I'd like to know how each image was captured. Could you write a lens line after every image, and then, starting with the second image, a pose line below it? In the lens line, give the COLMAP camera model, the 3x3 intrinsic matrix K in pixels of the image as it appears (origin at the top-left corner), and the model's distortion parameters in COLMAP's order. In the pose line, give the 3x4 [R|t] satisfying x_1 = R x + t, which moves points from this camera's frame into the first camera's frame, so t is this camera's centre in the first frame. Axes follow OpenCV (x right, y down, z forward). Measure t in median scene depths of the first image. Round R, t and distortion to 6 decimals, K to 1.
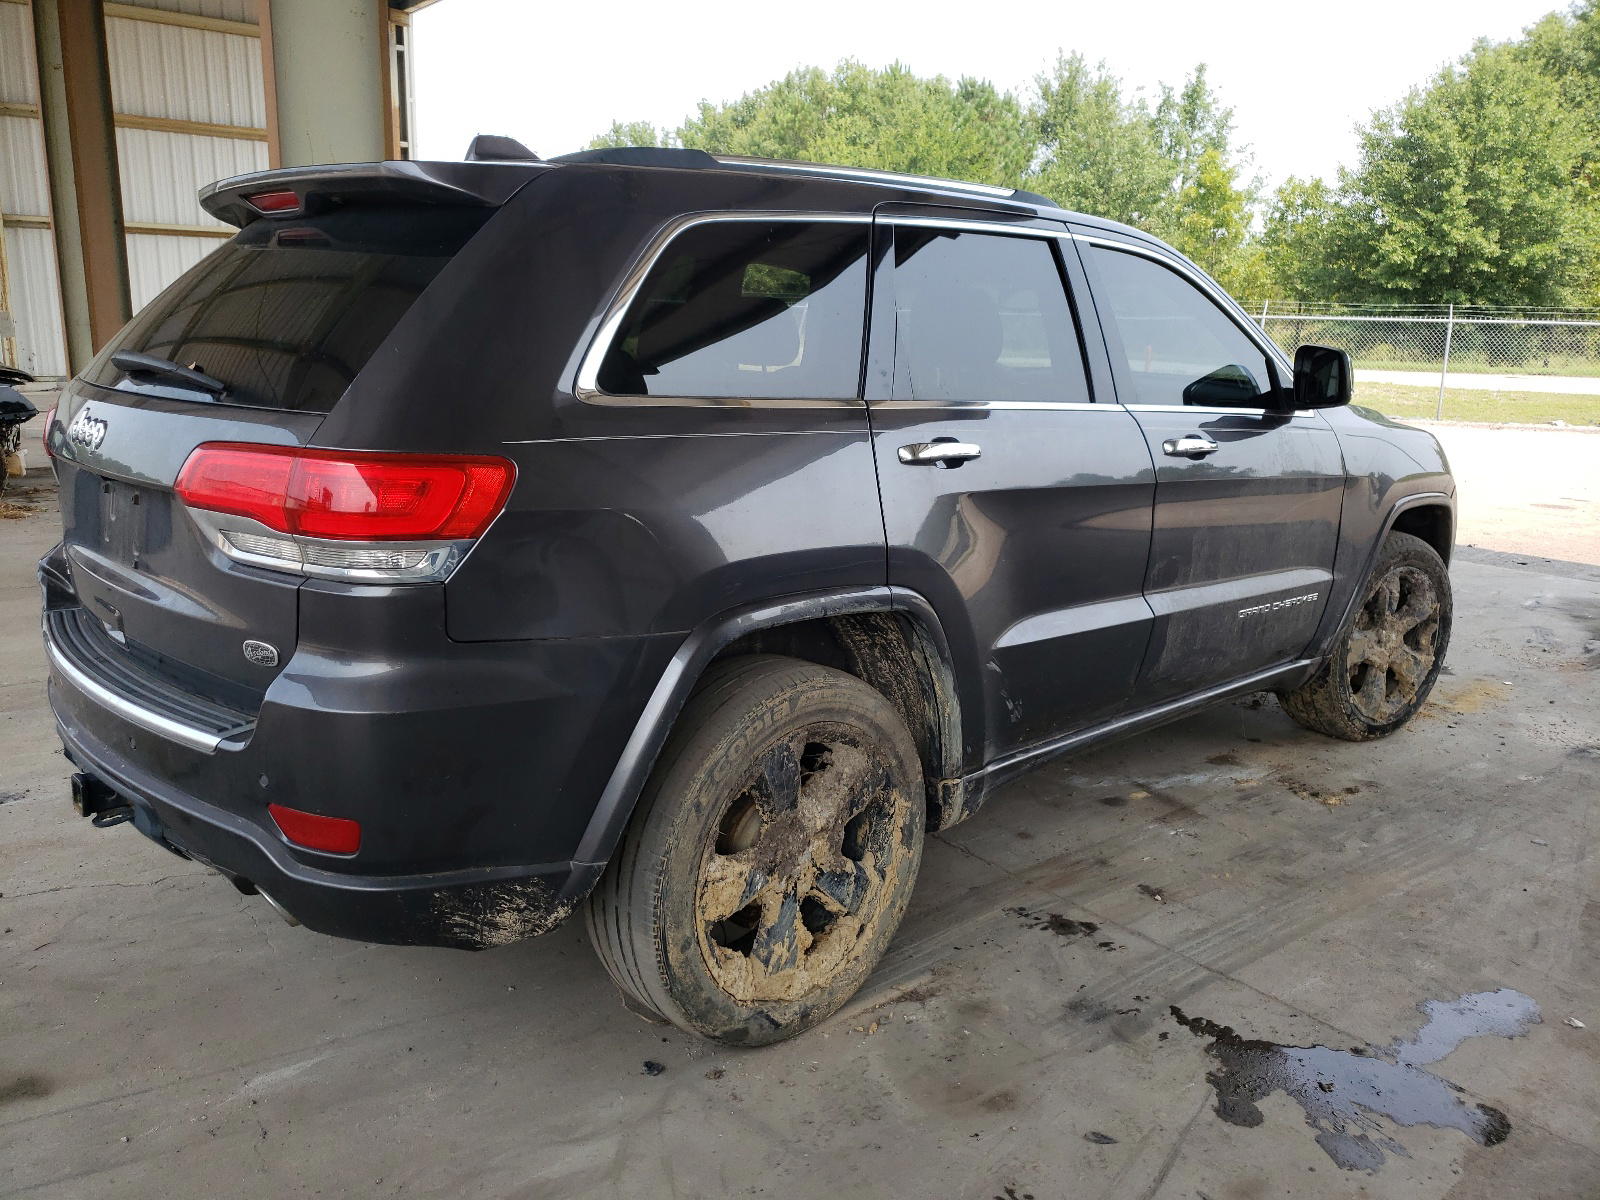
lens RADIAL K [[1218.6, 0, 800.0], [0, 1218.6, 600.0], [0, 0, 1]] dist [0.007917, 0.007168]
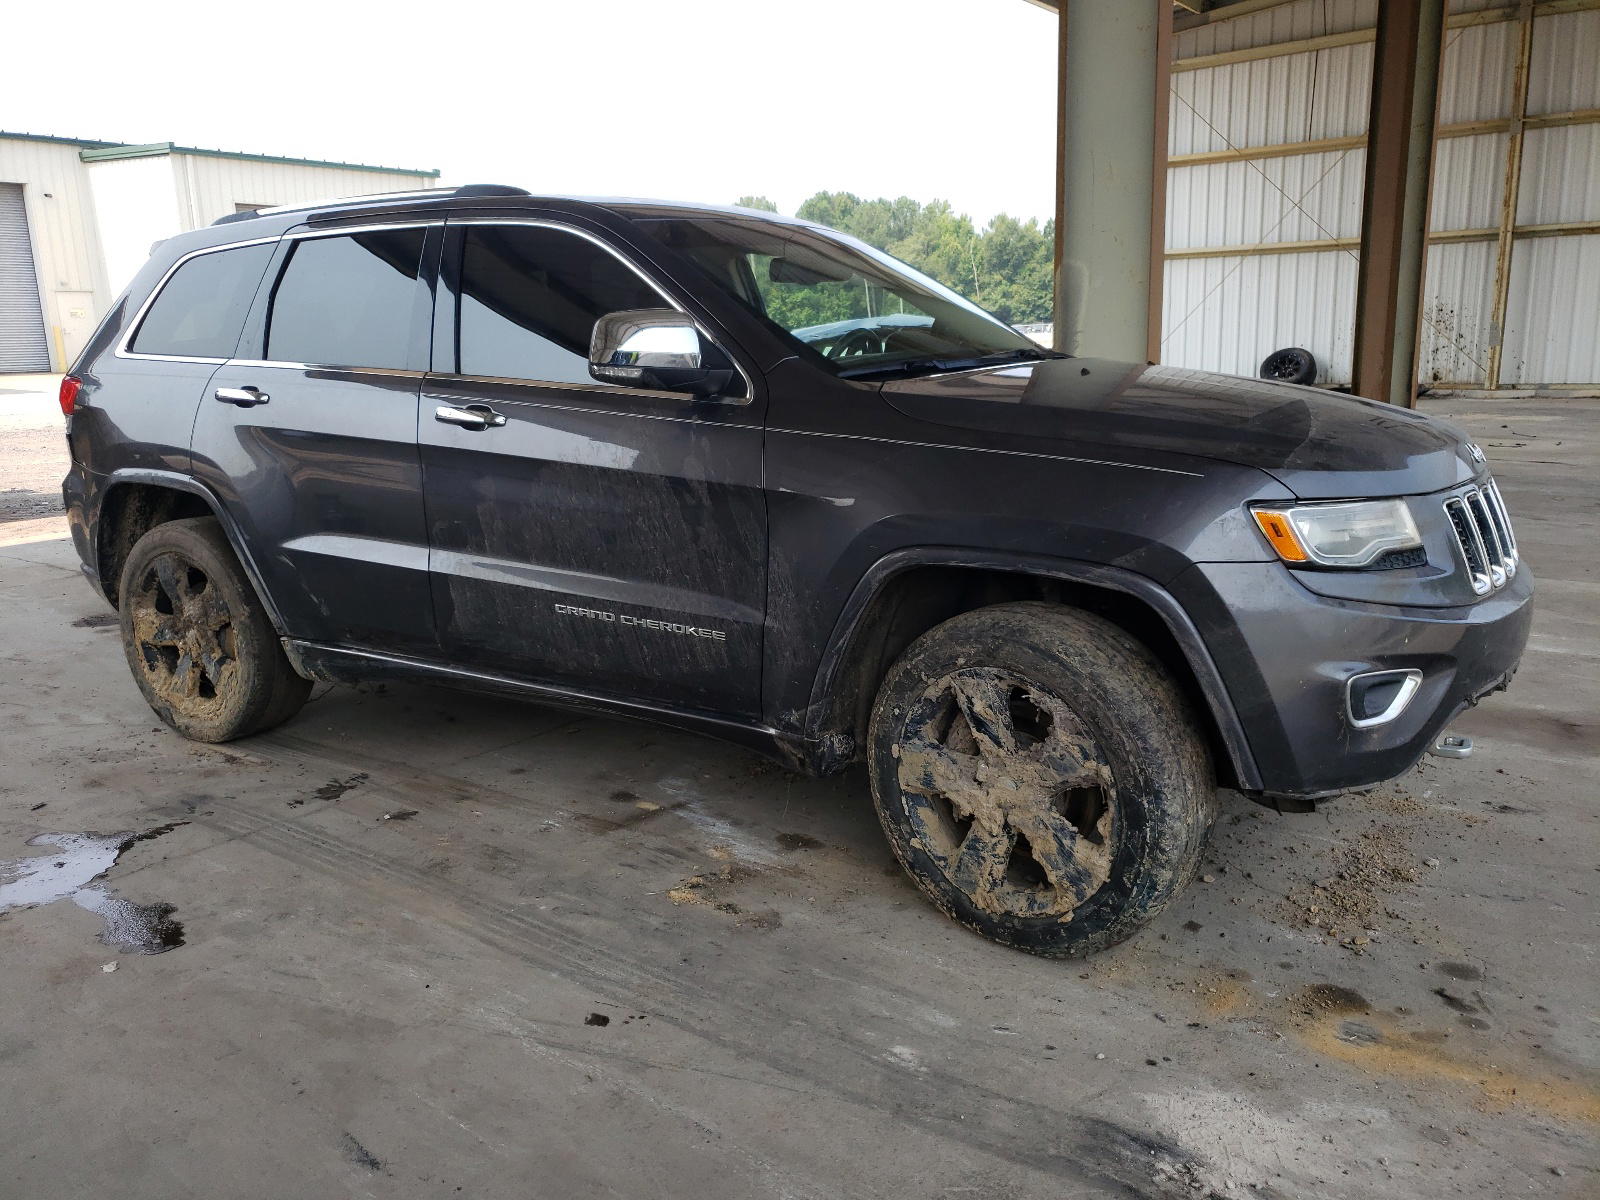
lens RADIAL K [[1218.6, 0, 800.0], [0, 1218.6, 600.0], [0, 0, 1]] dist [0.007917, 0.007168]
pose [[0.276346, 0.175967, -0.944812, 1.243127], [-0.184313, 0.974550, 0.127596, -0.141088], [0.943219, 0.138881, 0.301745, 0.870490]]
